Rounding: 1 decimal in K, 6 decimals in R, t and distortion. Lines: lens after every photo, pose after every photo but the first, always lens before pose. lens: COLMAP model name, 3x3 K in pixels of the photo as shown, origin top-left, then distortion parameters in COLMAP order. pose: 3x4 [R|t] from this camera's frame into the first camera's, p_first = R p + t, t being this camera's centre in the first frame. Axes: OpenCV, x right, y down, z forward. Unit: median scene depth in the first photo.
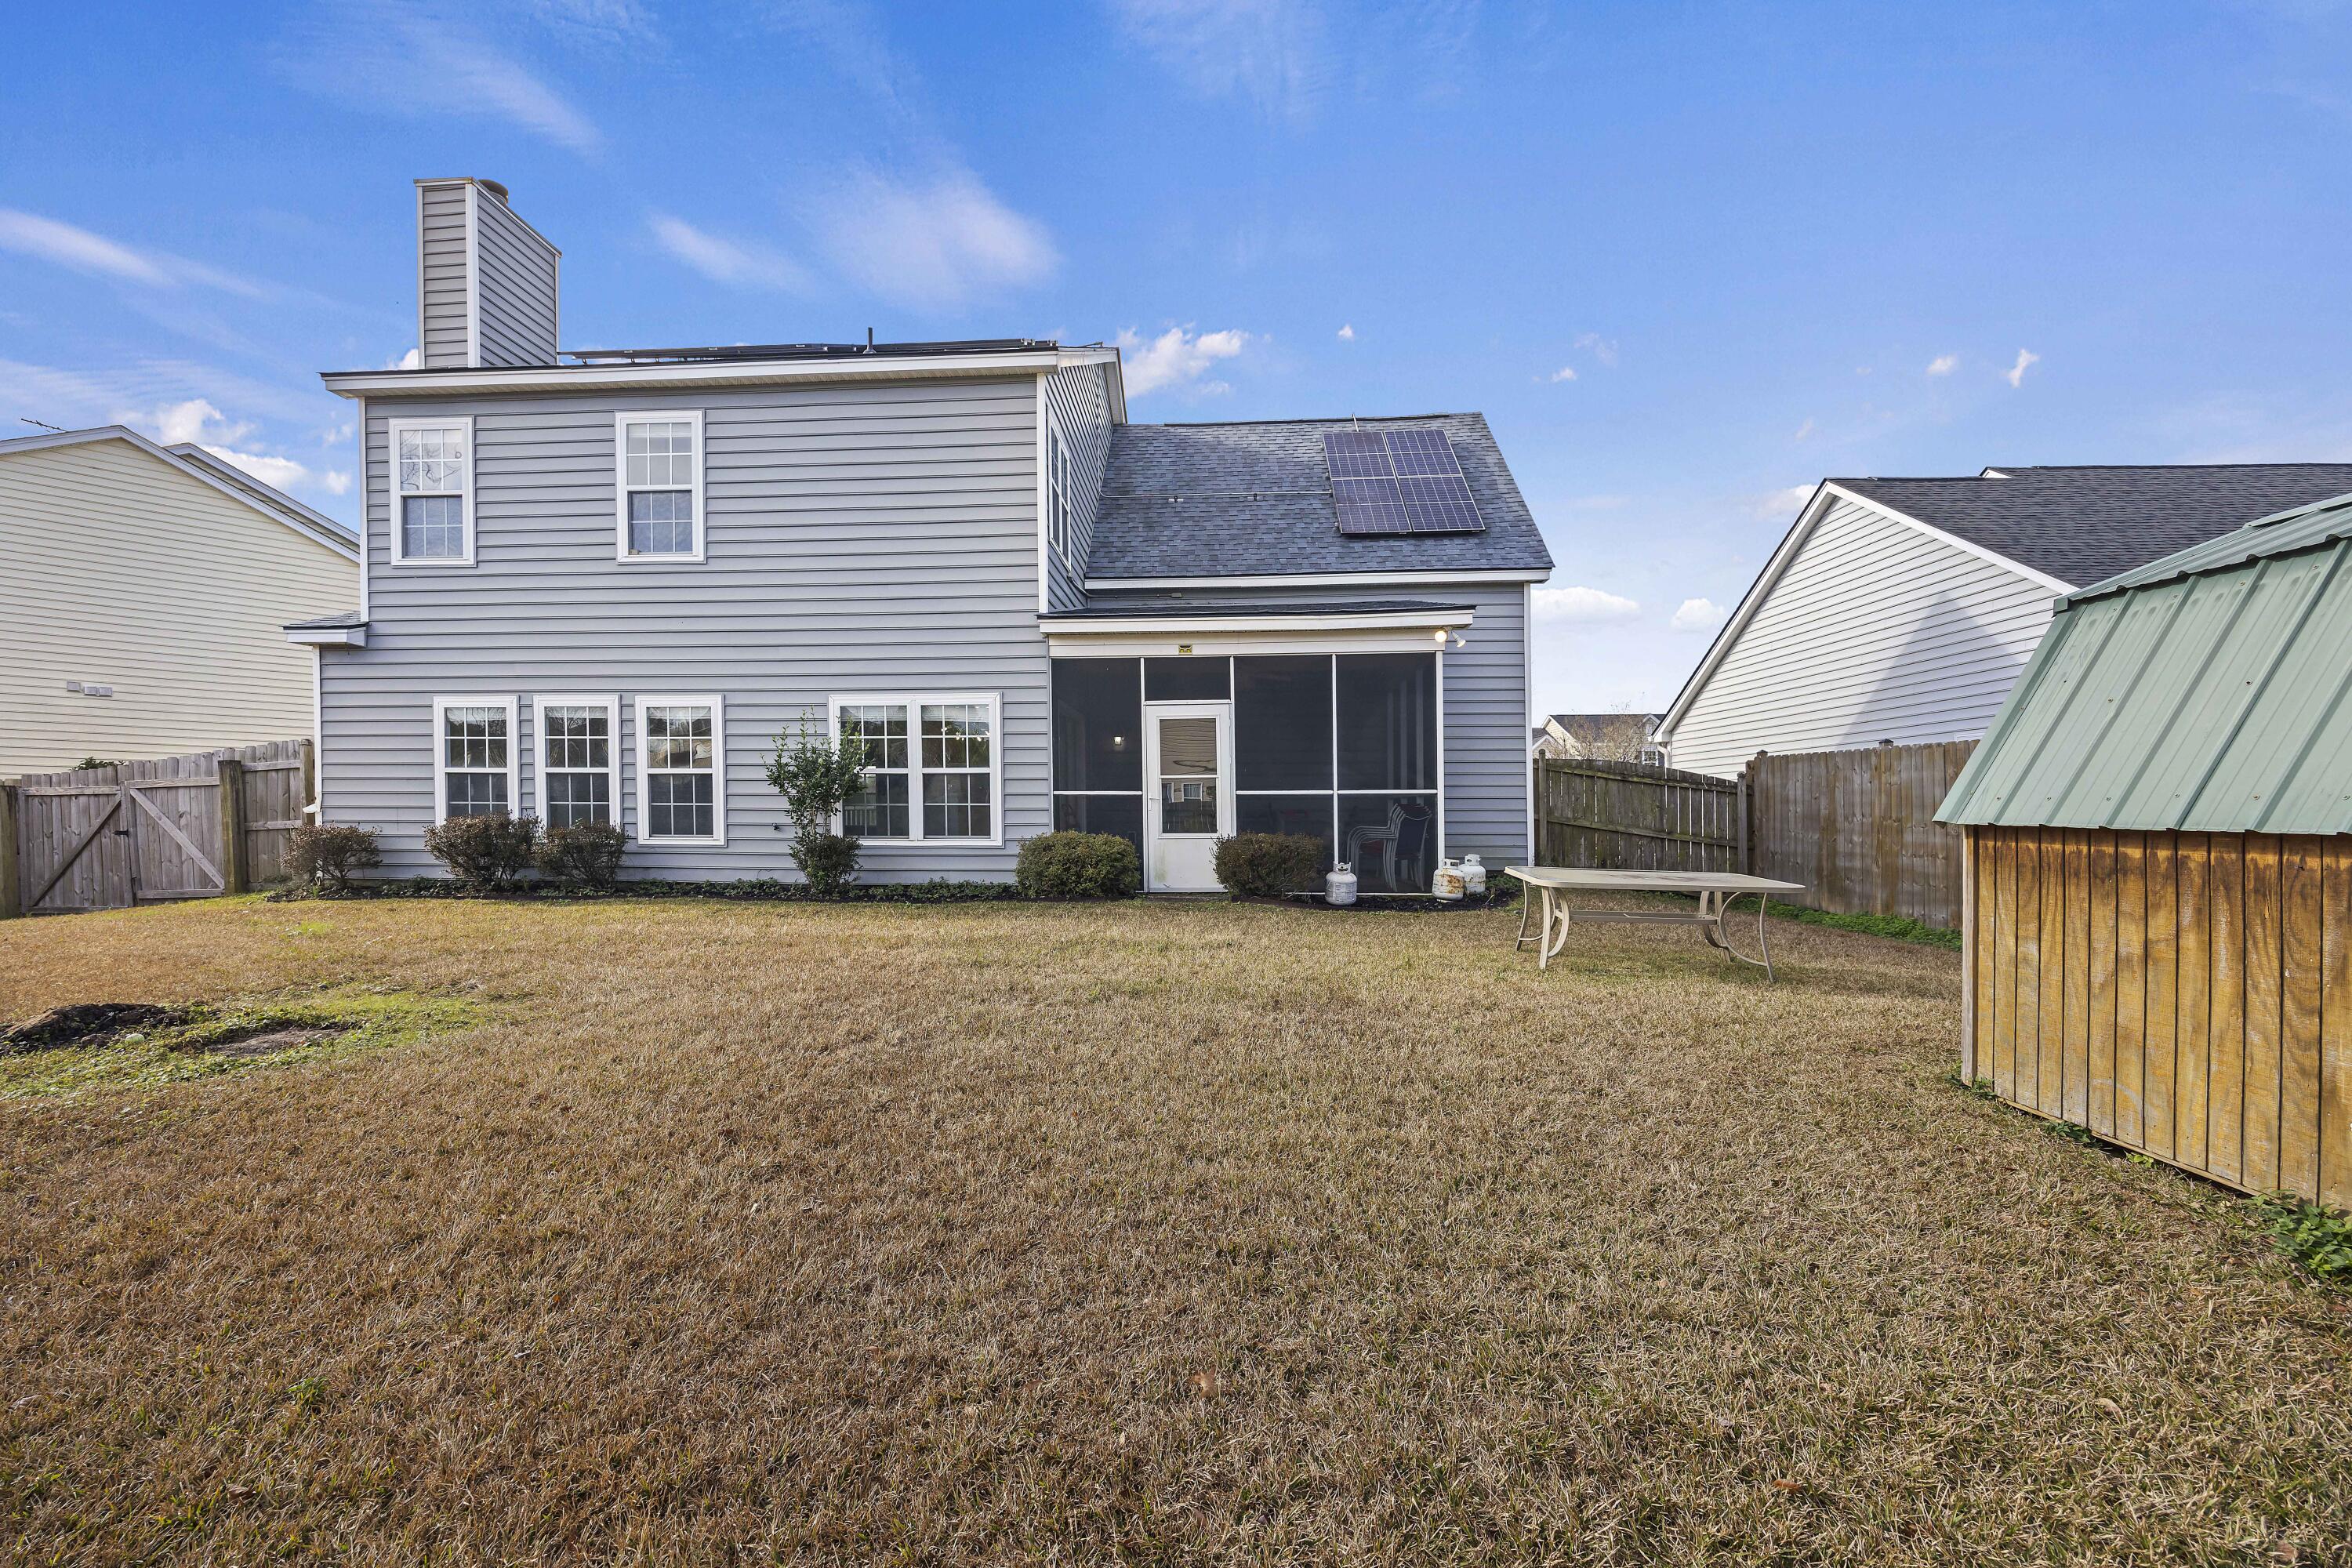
lens RADIAL K [[944.4, 0, 1137.9], [0, 944.4, 827.6], [0, 0, 1]] dist [0.001803, 0.000580]
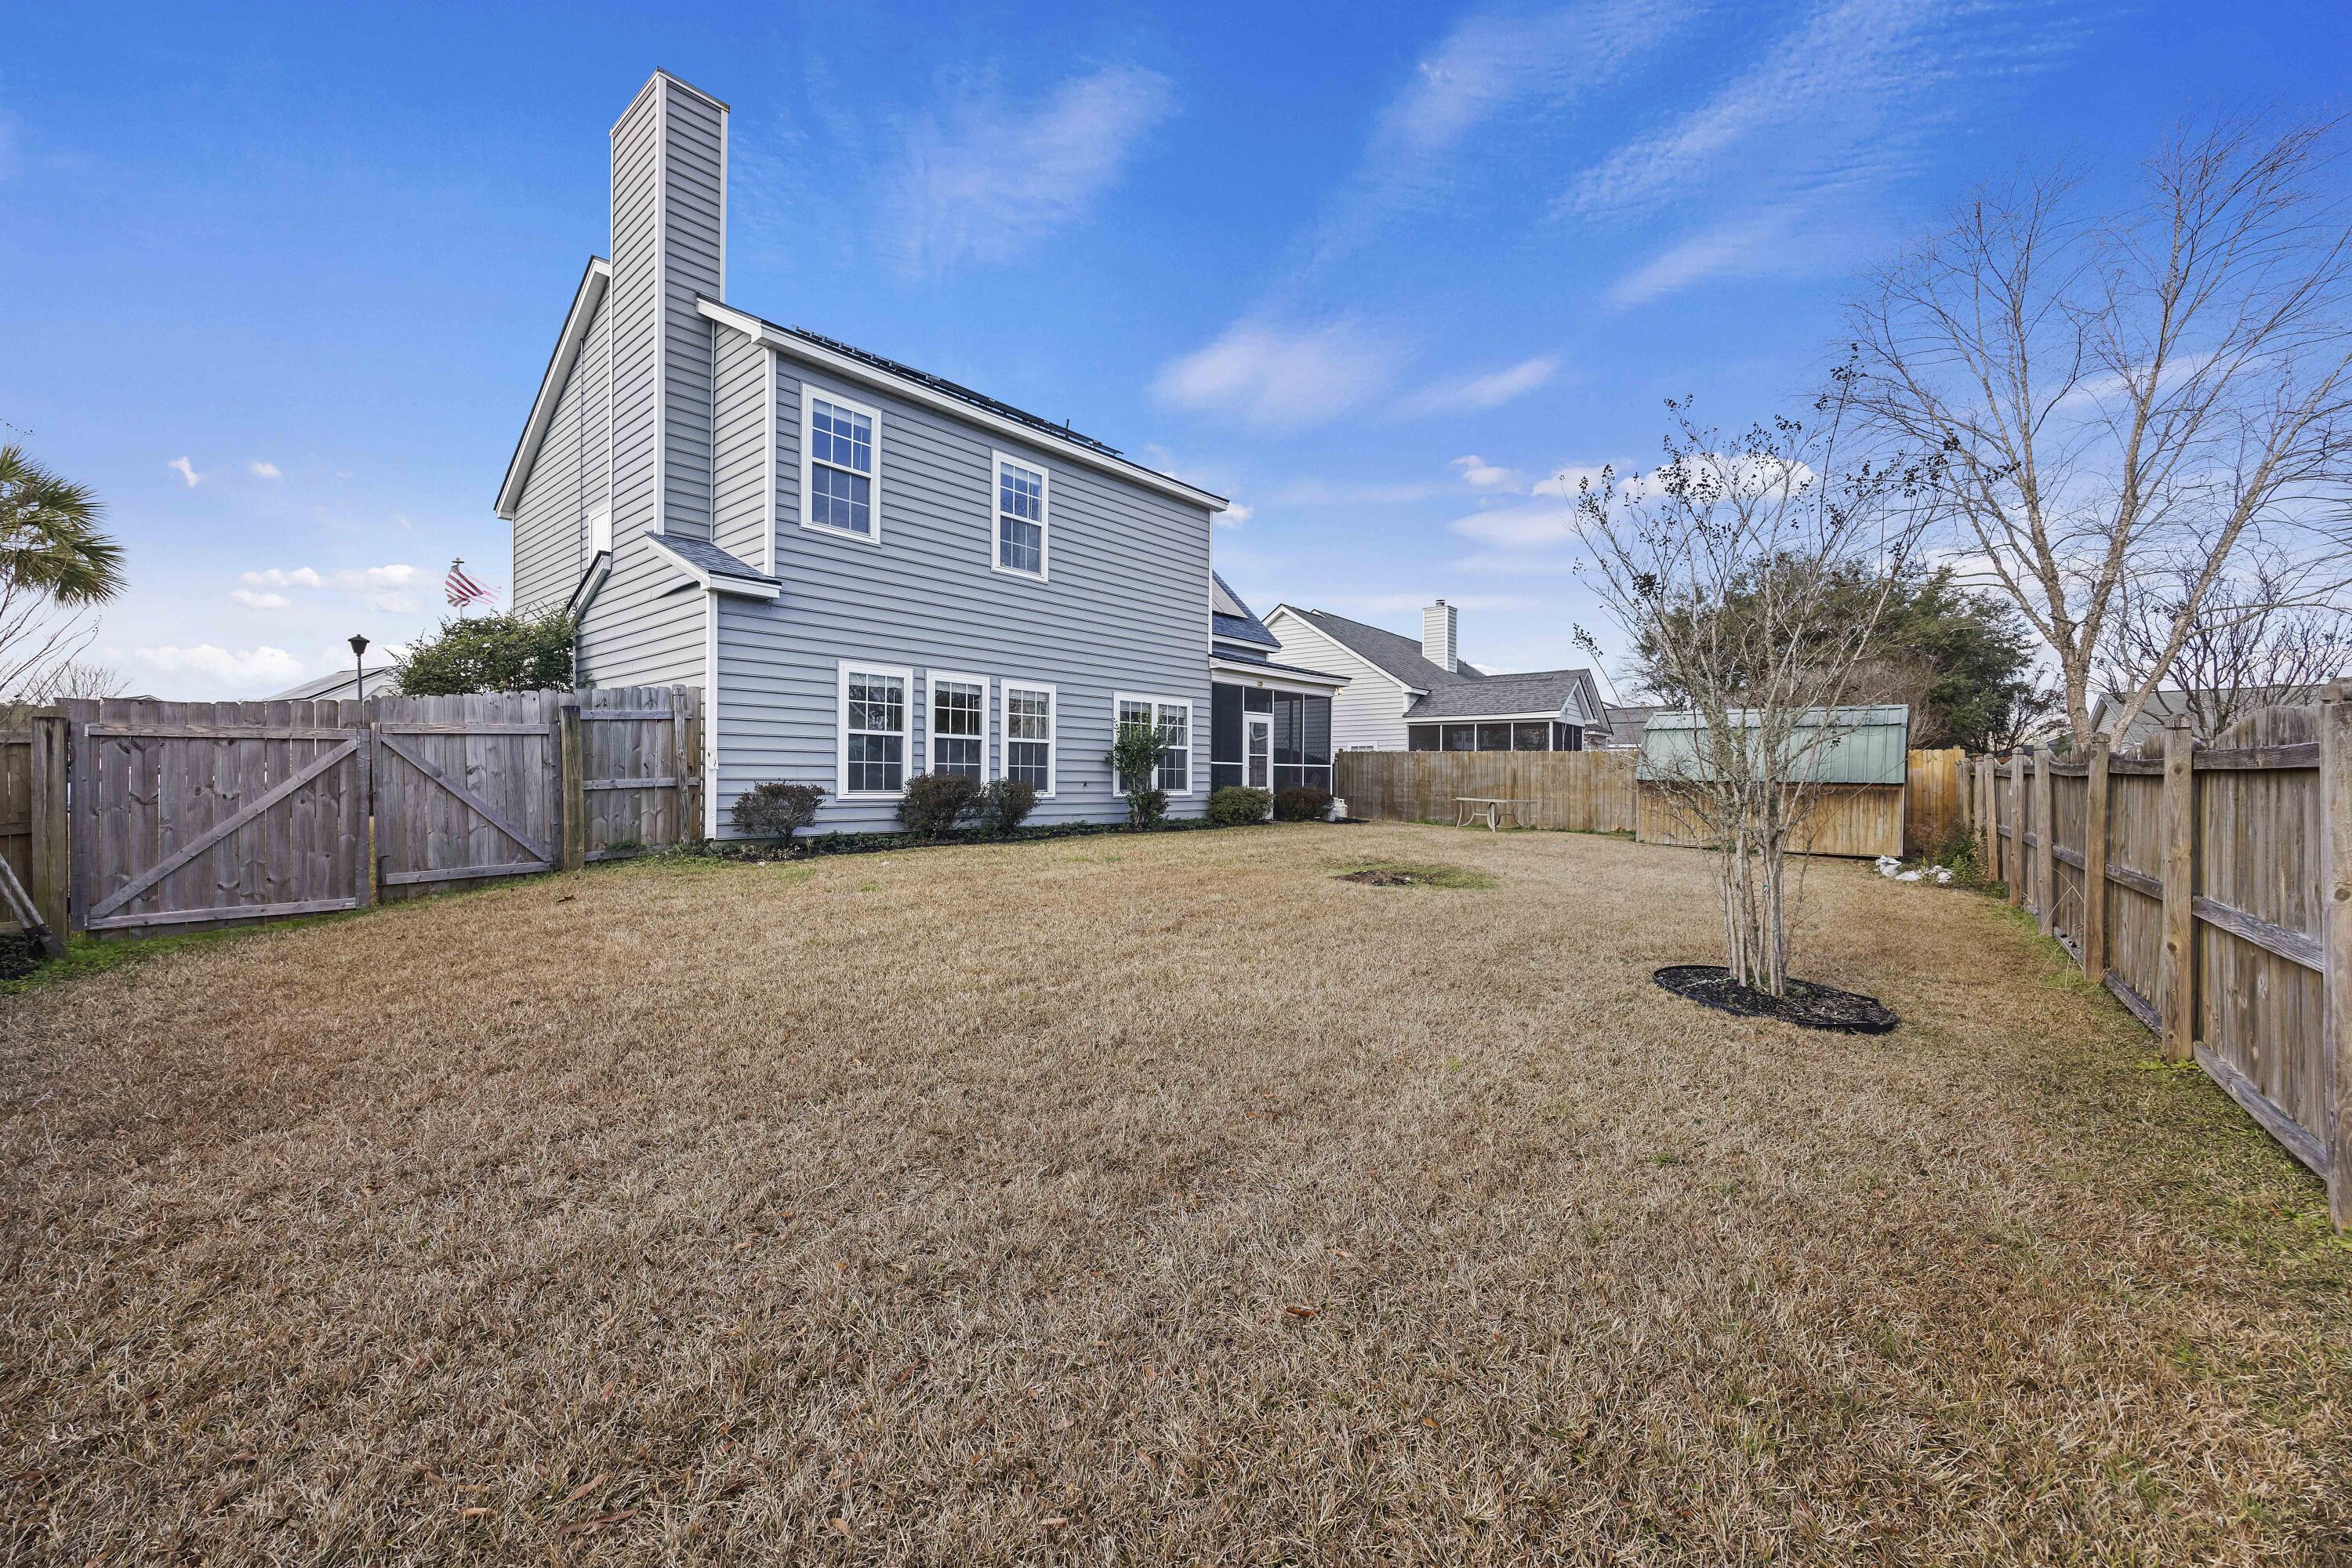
lens RADIAL K [[944.4, 0, 1154.4], [0, 944.4, 775.2], [0, 0, 1]] dist [0.001803, 0.000580]
pose [[0.586836, 0.003895, 0.809696, -1.416663], [-0.001386, 0.999992, -0.003806, -0.007983], [-0.809704, 0.001112, 0.586837, 0.102844]]
